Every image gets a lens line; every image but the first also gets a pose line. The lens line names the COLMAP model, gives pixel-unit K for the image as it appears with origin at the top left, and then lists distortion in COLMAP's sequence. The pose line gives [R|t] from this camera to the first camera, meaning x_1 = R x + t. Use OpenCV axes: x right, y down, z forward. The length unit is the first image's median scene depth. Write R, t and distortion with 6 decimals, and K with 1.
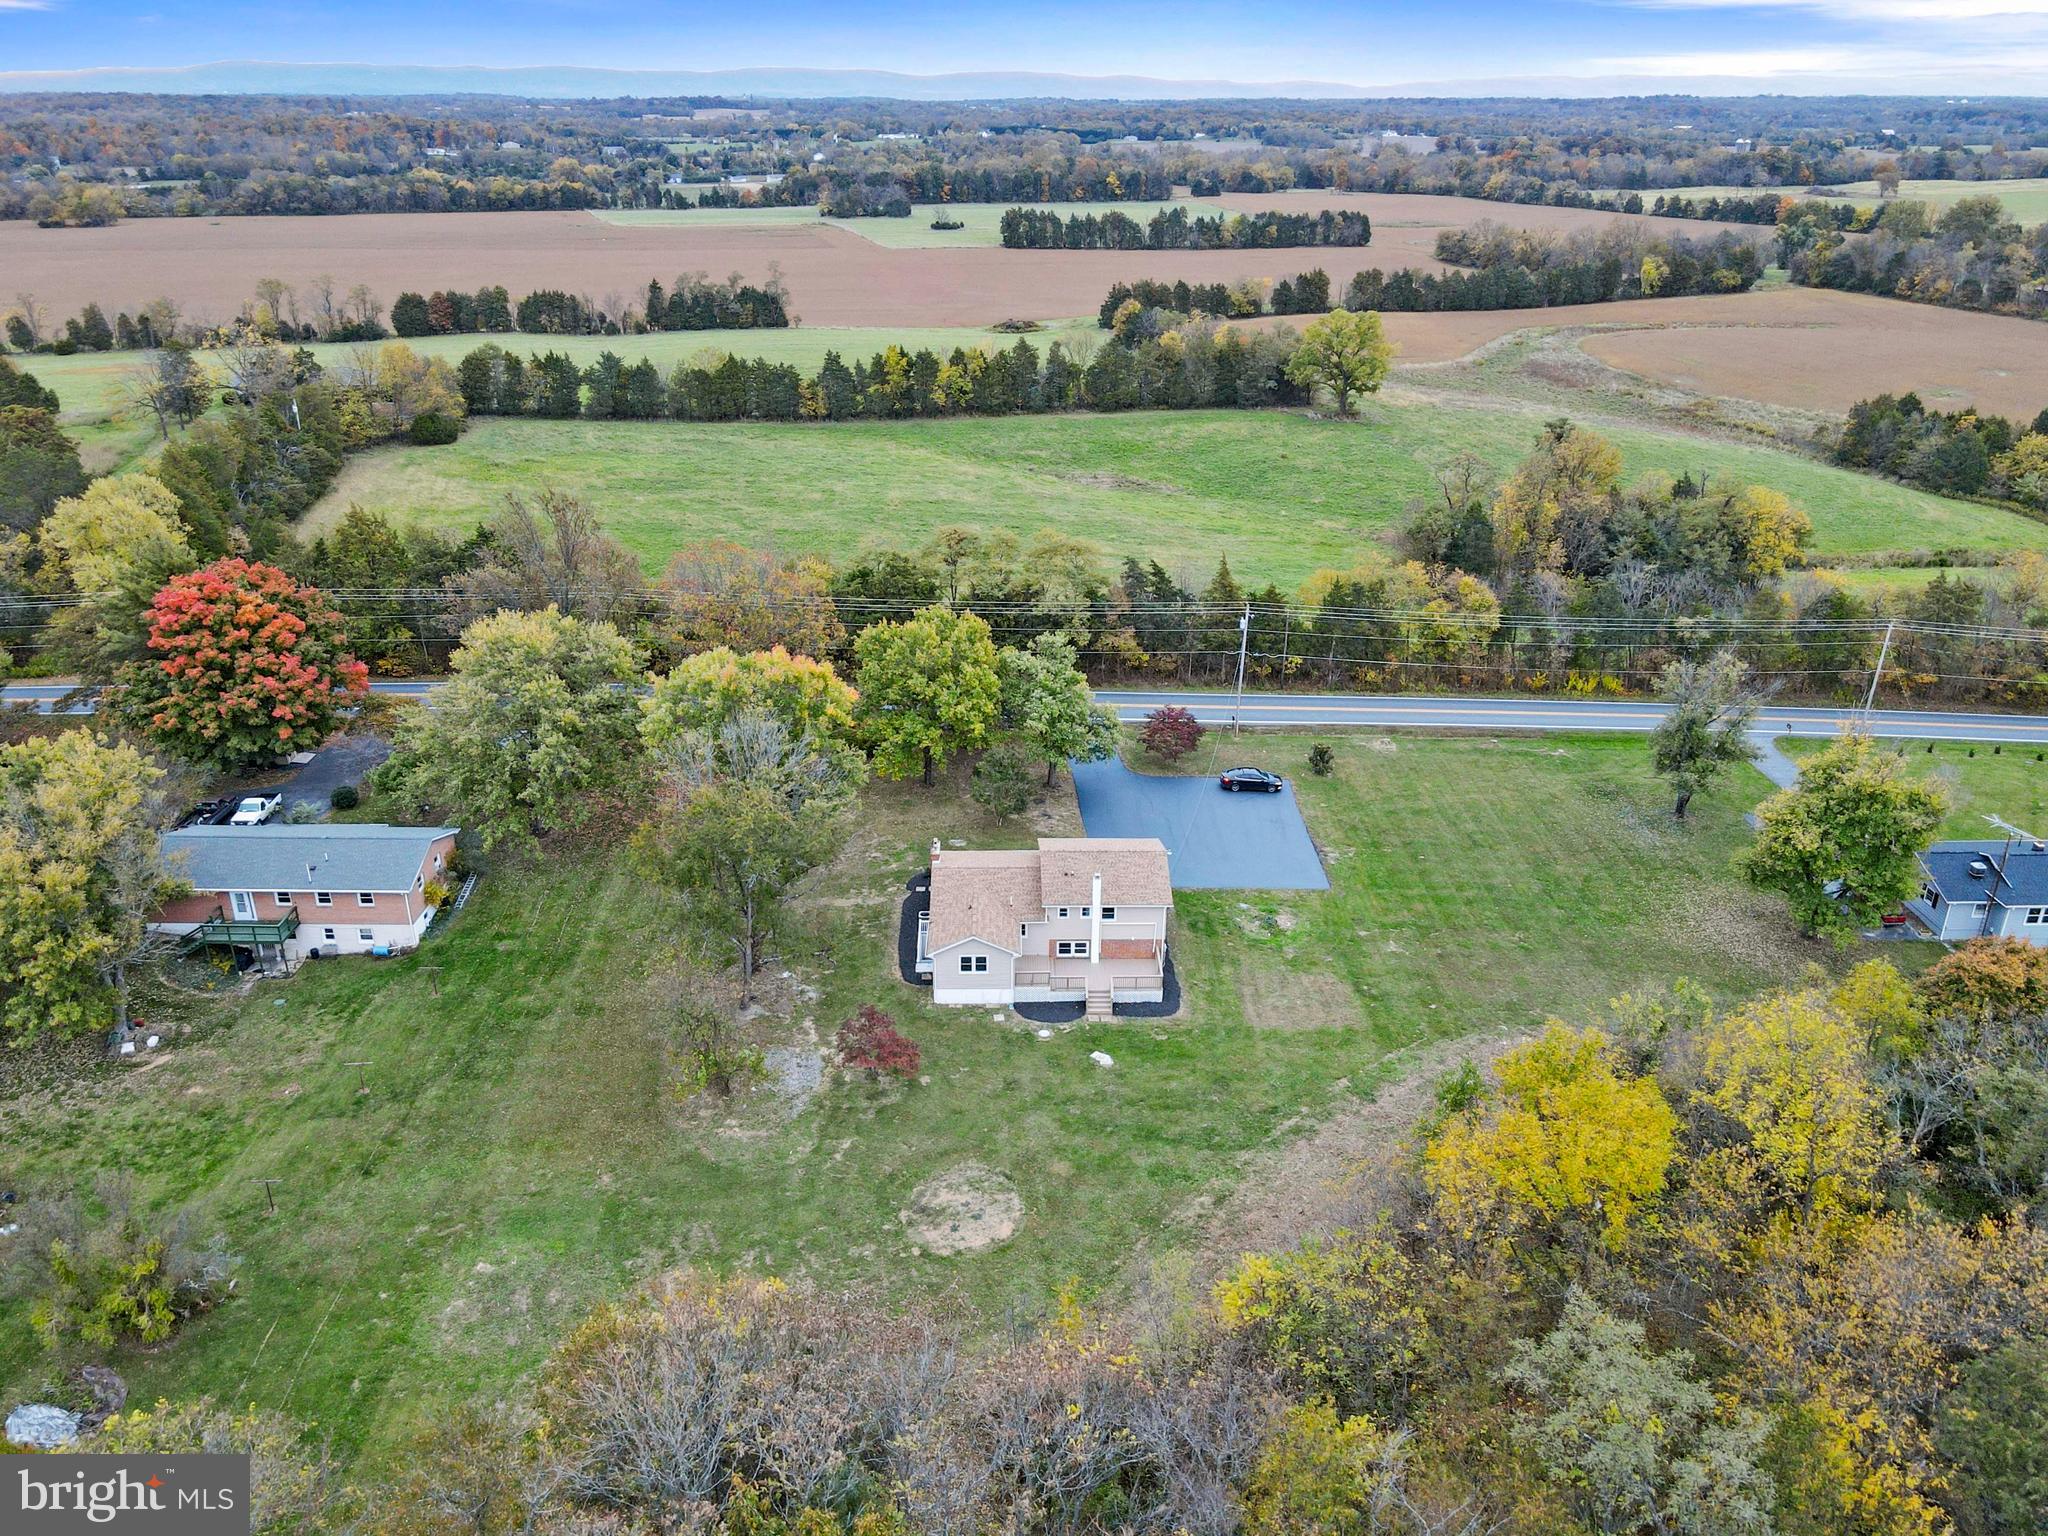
lens RADIAL K [[1521.5, 0, 1026.1], [0, 1521.5, 761.4], [0, 0, 1]] dist [0.022136, 0.007217]
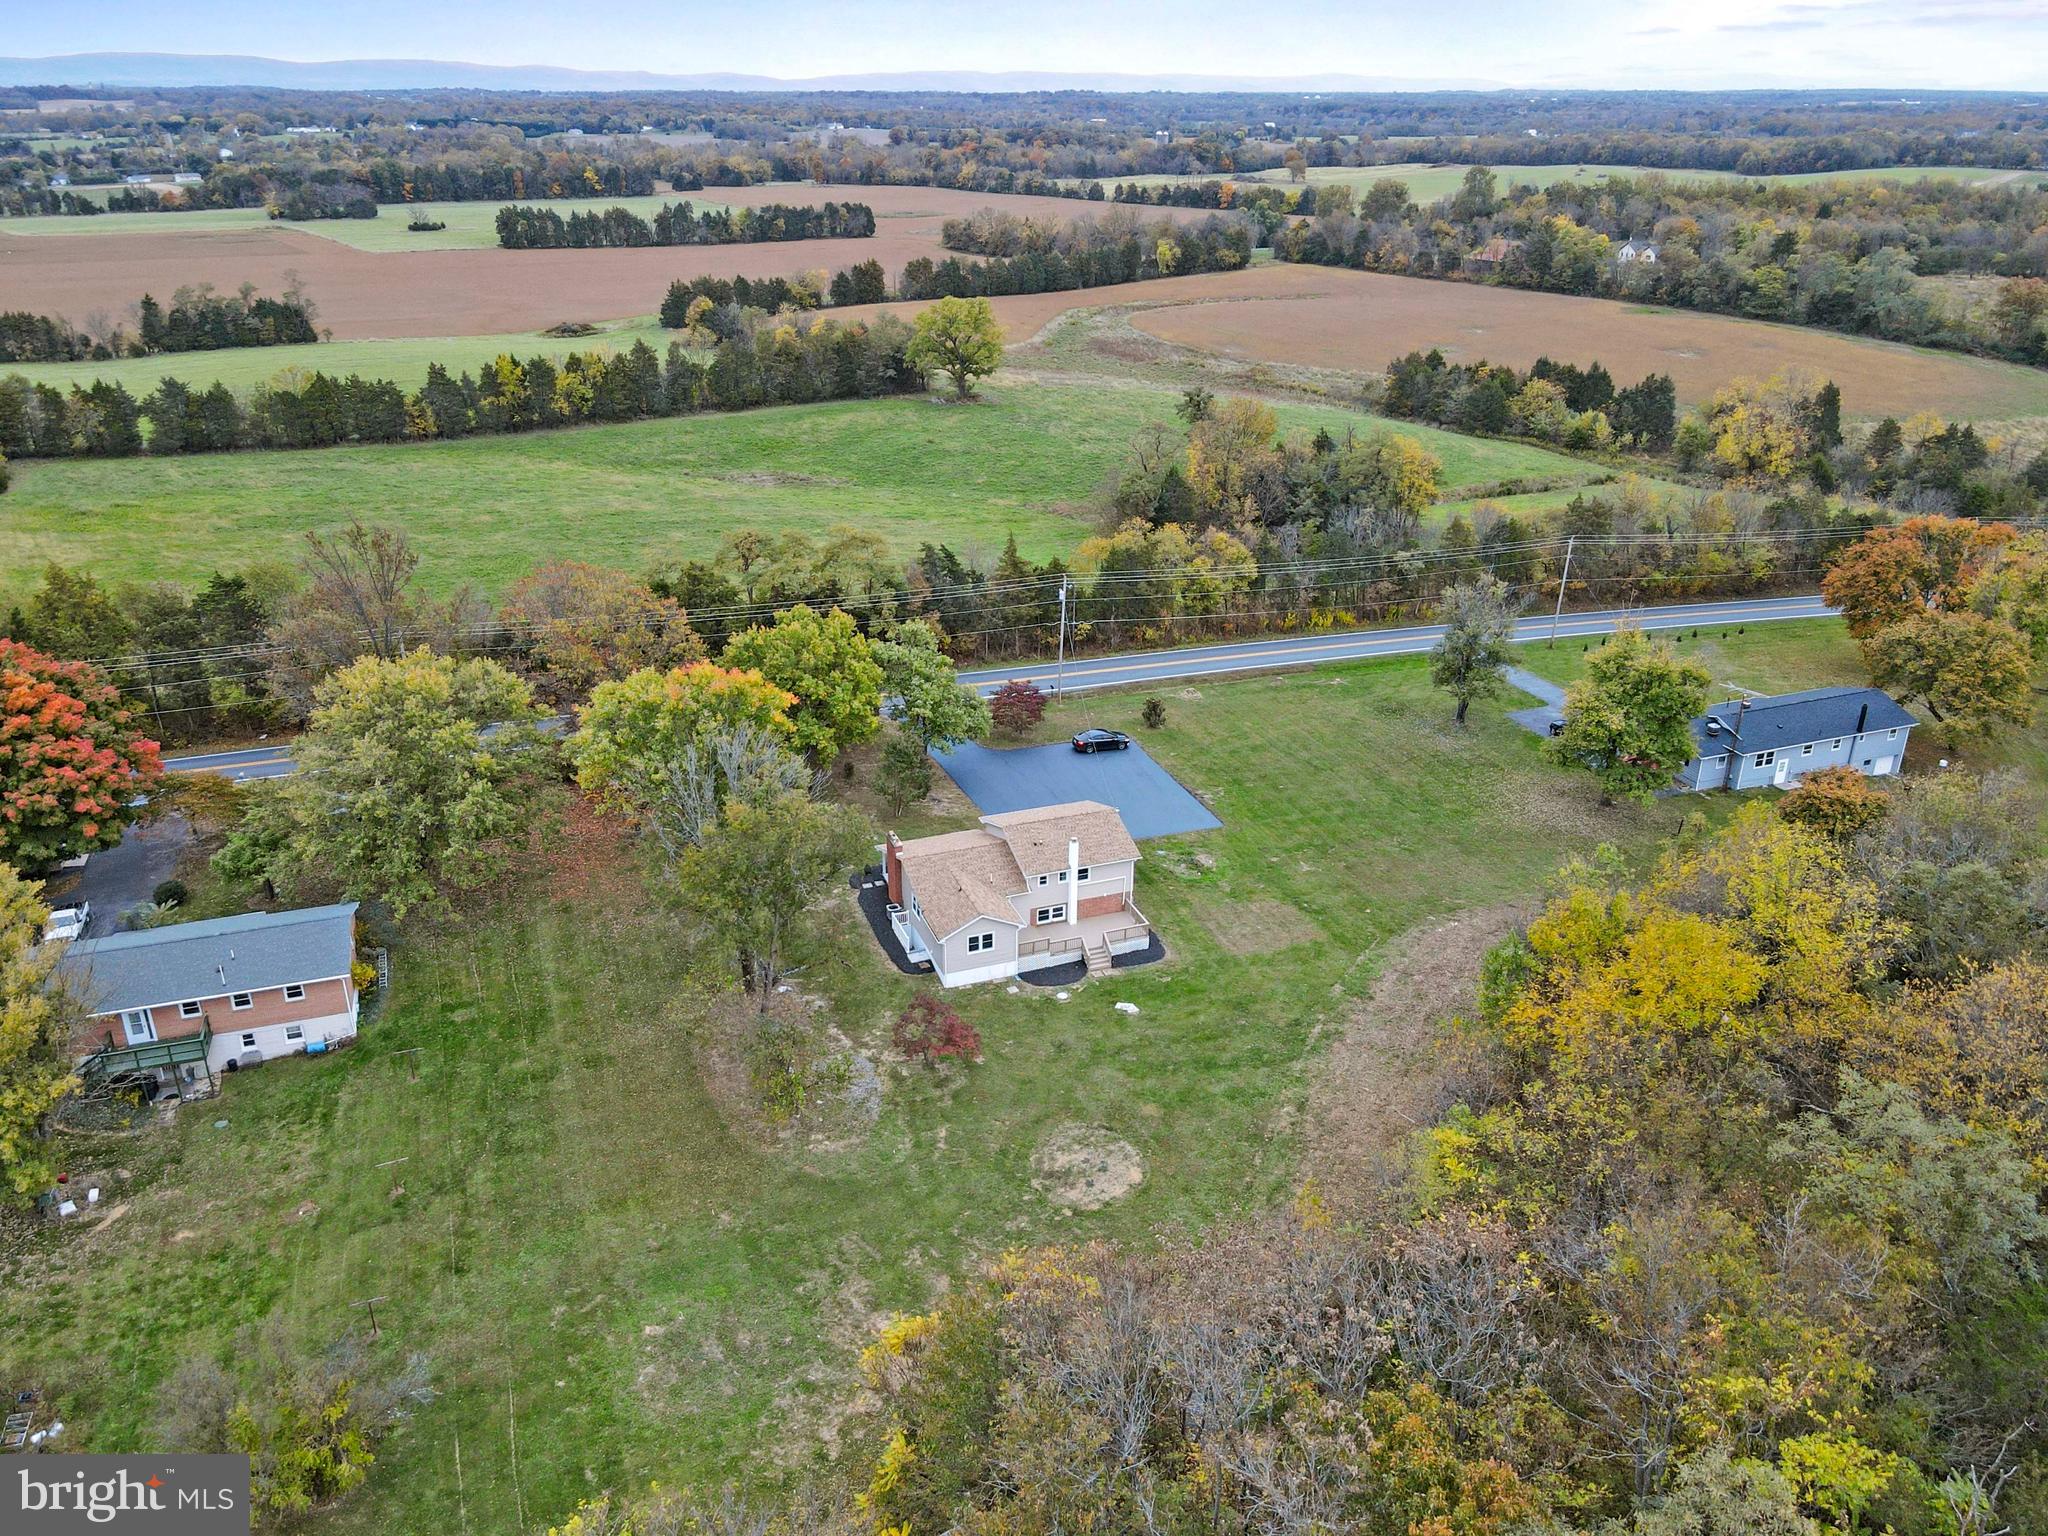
lens RADIAL K [[1528.2, 0, 1026.6], [0, 1528.2, 762.1], [0, 0, 1]] dist [0.024394, 0.000758]
pose [[0.941858, -0.136160, 0.307186, -0.105793], [0.135320, 0.990508, 0.024139, -0.002571], [-0.307557, 0.018832, 0.951343, 0.004771]]
